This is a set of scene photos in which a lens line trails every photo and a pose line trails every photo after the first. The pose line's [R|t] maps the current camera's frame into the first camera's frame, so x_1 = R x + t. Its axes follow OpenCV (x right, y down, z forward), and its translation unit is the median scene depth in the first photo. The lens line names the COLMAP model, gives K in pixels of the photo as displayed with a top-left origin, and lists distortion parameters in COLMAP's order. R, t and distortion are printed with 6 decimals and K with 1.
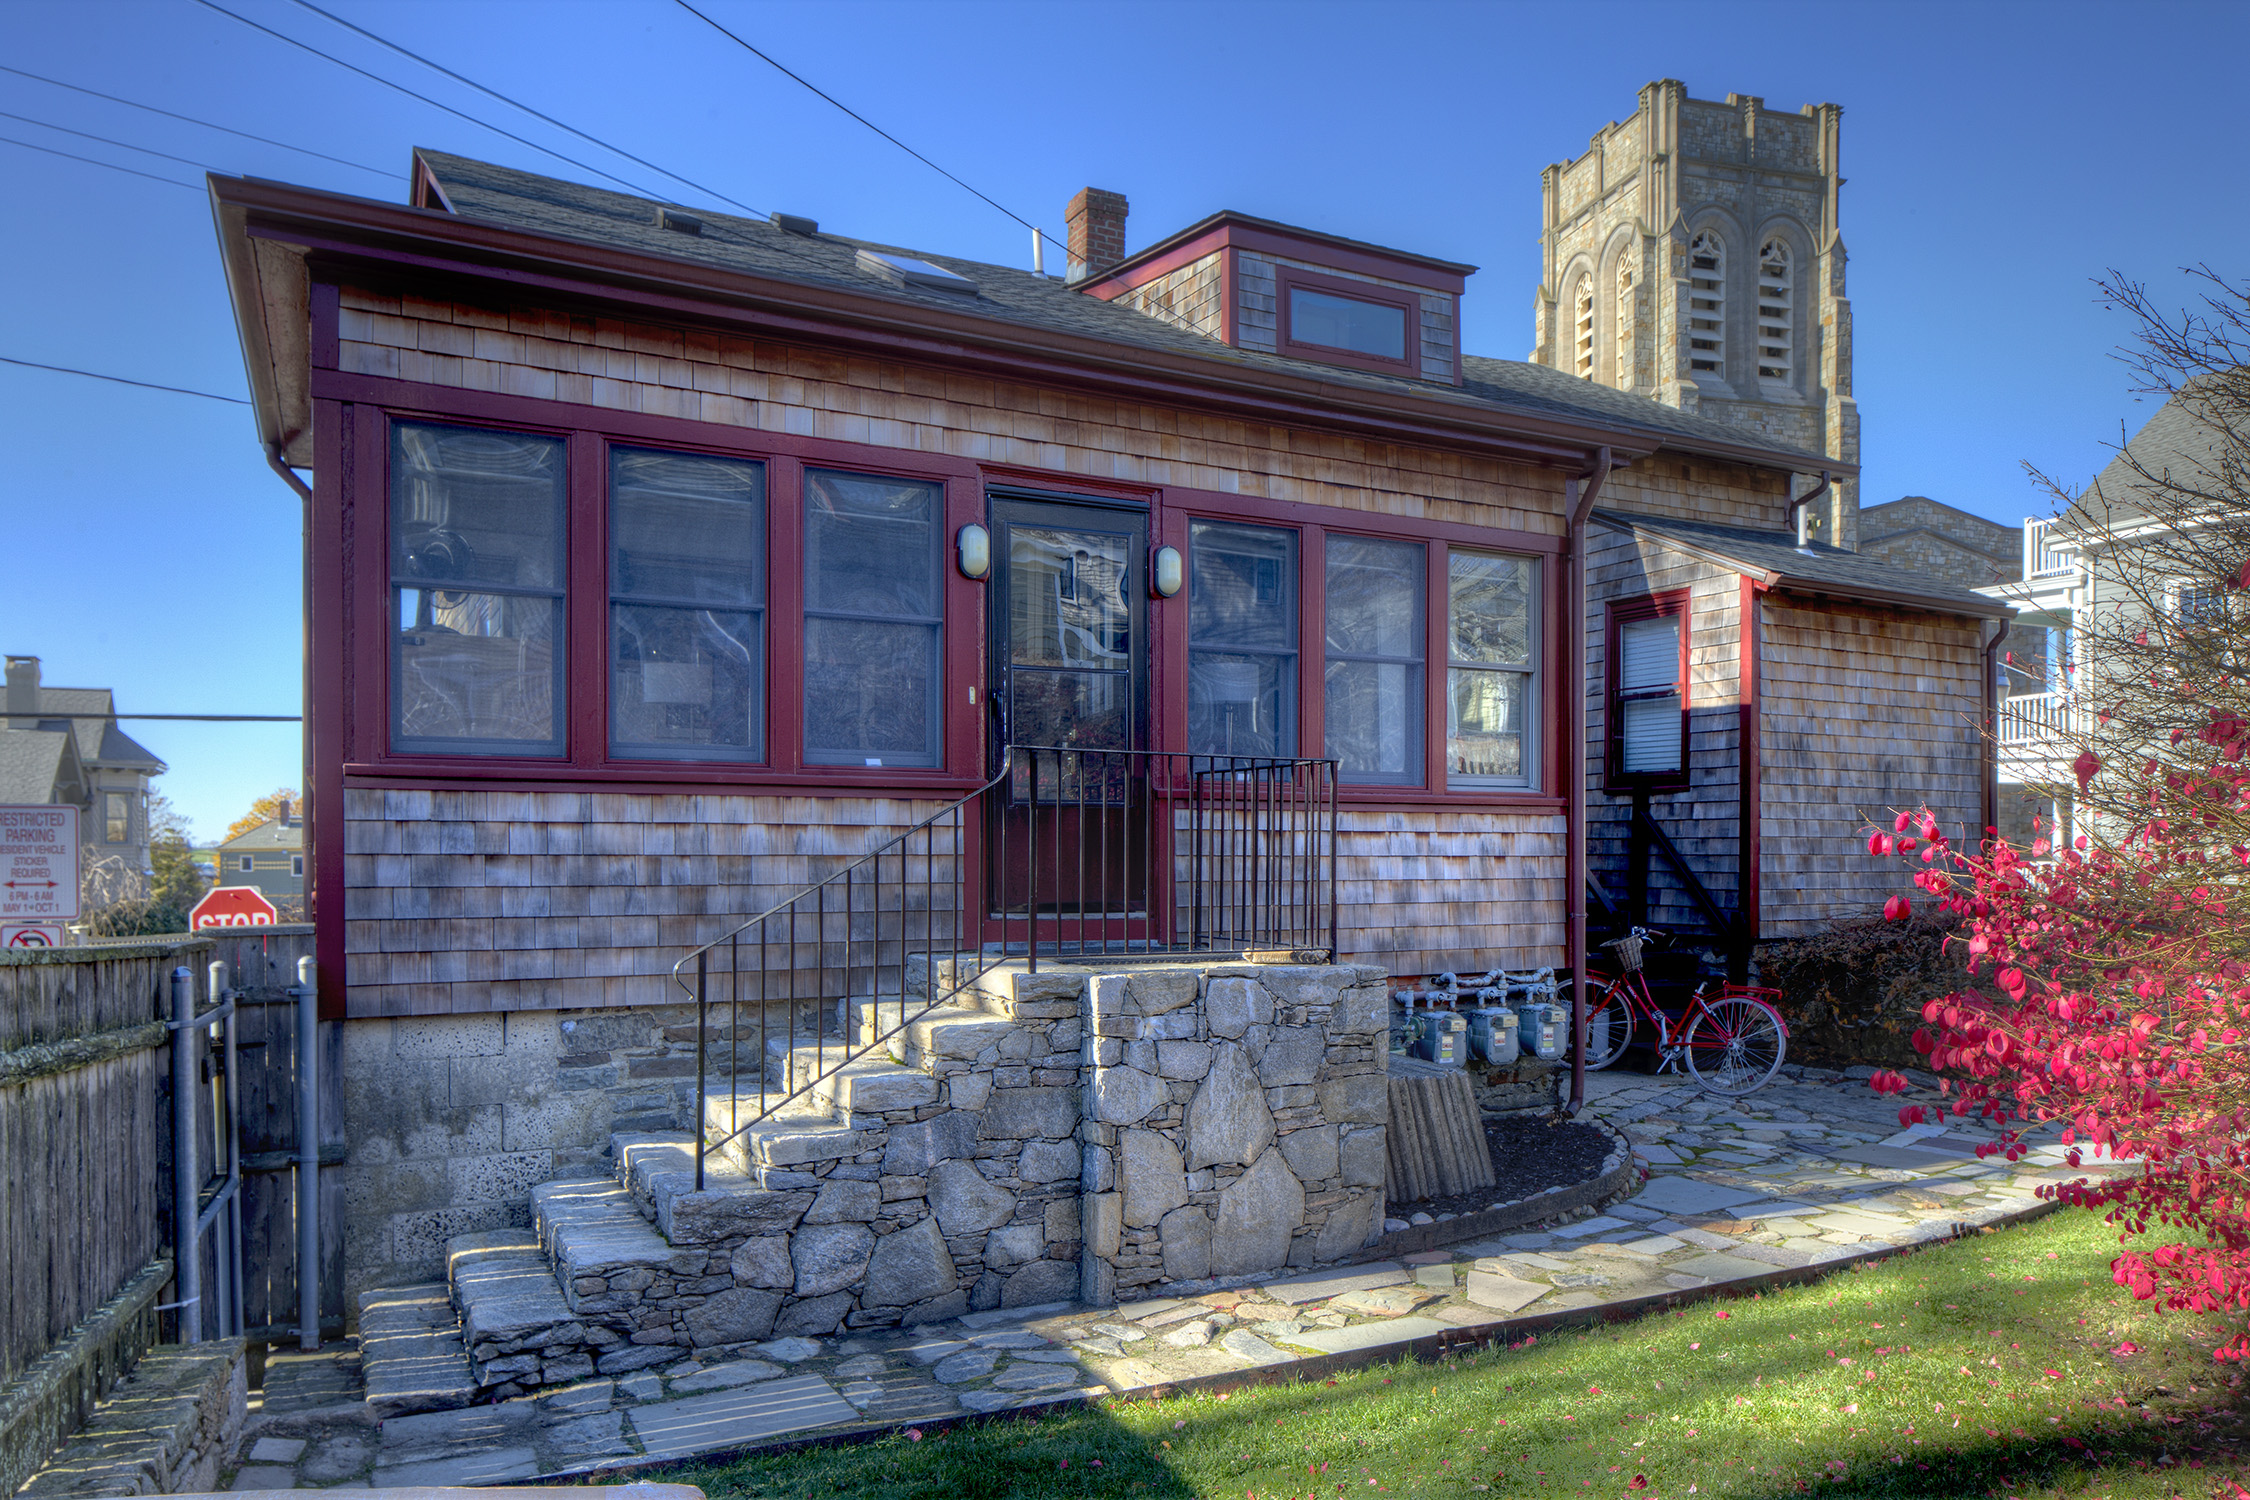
lens RADIAL K [[1486.4, 0, 1158.8], [0, 1486.4, 887.7], [0, 0, 1]] dist [-0.005434, -0.000122]
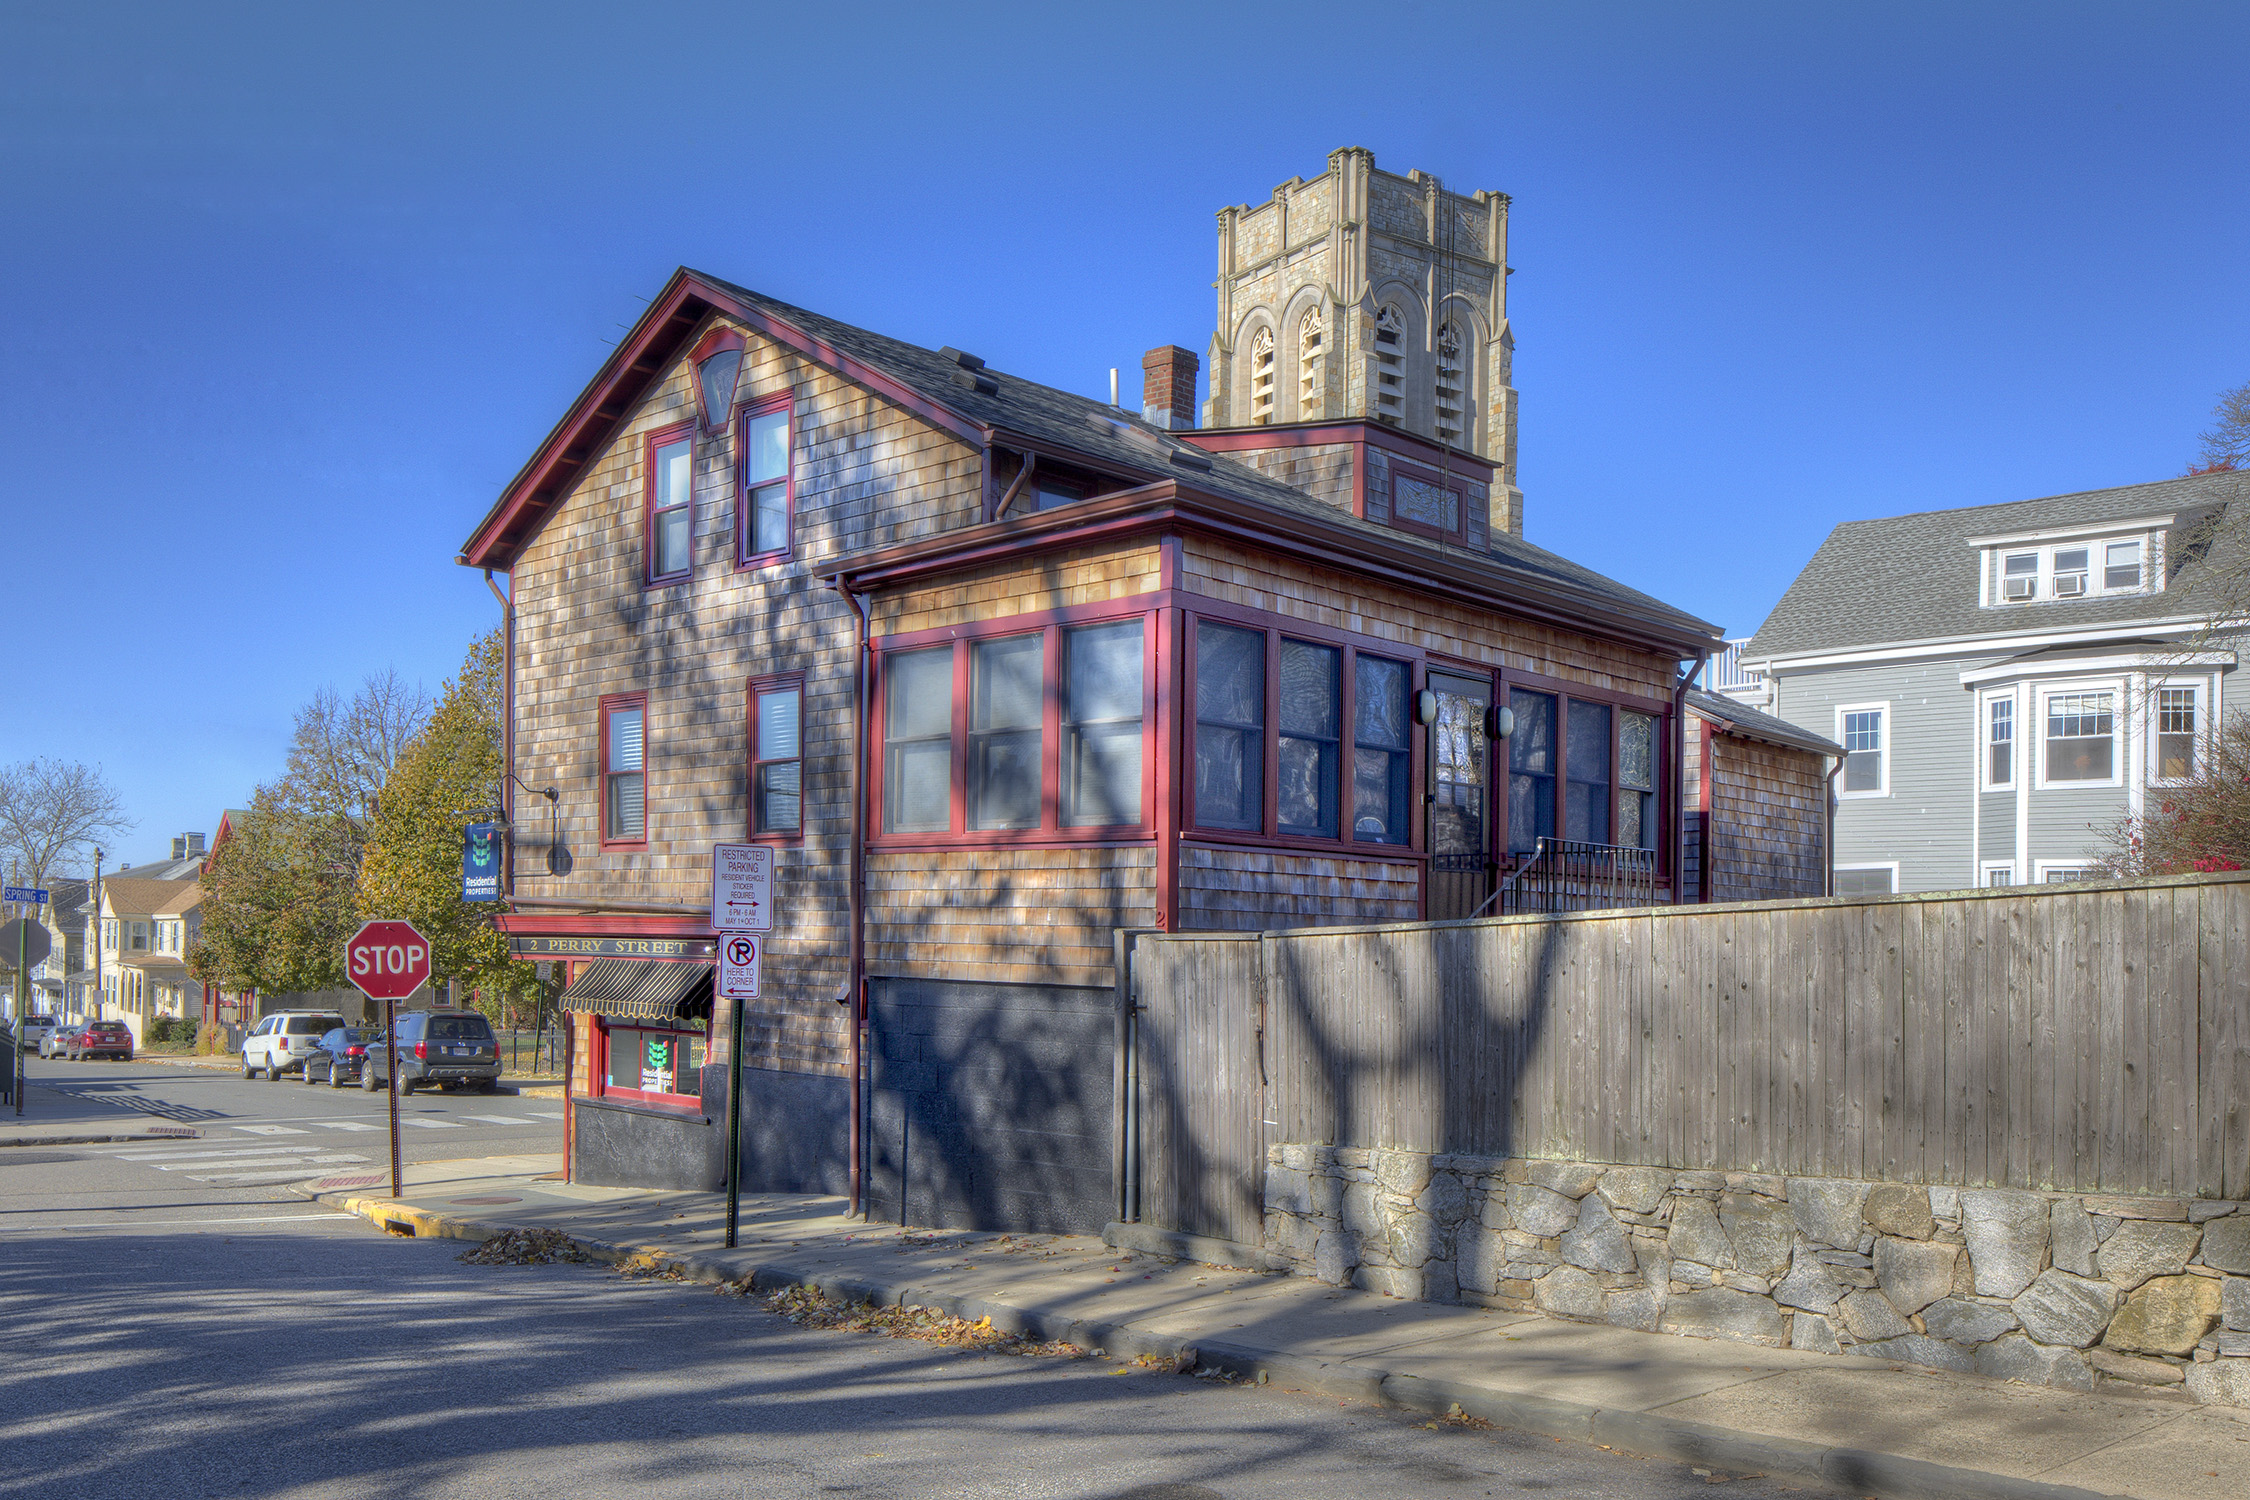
lens RADIAL K [[1854.8, 0, 1162.1], [0, 1854.8, 957.5], [0, 0, 1]] dist [-0.006993, -0.001460]
pose [[0.949515, 0.019284, 0.313128, -0.580897], [-0.015483, 0.999773, -0.014621, 0.040852], [-0.313339, 0.009035, 0.949598, -0.447212]]
